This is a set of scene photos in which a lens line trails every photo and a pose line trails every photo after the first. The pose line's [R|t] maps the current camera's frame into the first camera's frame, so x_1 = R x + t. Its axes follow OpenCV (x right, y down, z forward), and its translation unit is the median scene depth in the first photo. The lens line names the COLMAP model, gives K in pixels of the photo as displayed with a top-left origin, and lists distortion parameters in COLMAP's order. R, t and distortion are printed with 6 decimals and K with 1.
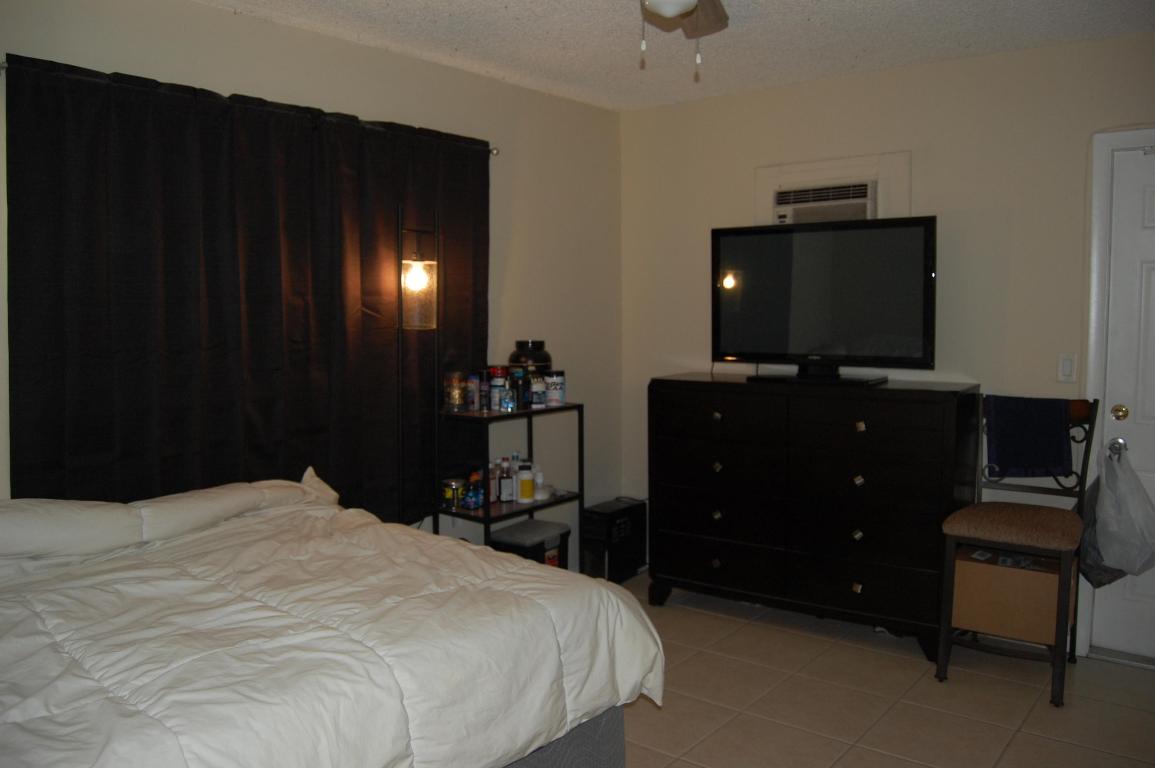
lens RADIAL K [[911.3, 0, 587.5], [0, 911.3, 386.0], [0, 0, 1]] dist [-0.077329, 0.032312]
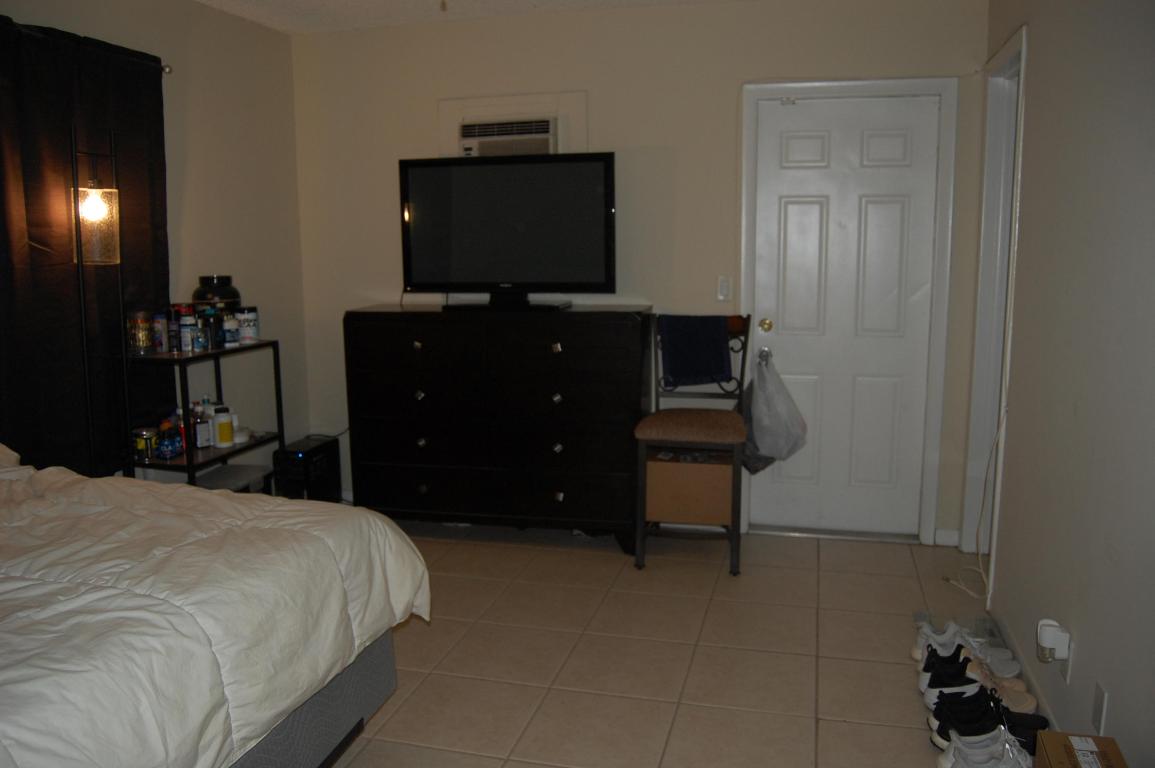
lens RADIAL K [[911.3, 0, 573.8], [0, 911.3, 384.6], [0, 0, 1]] dist [-0.077329, 0.032312]
pose [[0.915594, -0.066086, 0.396635, -0.112456], [0.039652, 0.996433, 0.074488, 0.008407], [-0.400143, -0.052473, 0.914949, -0.003958]]
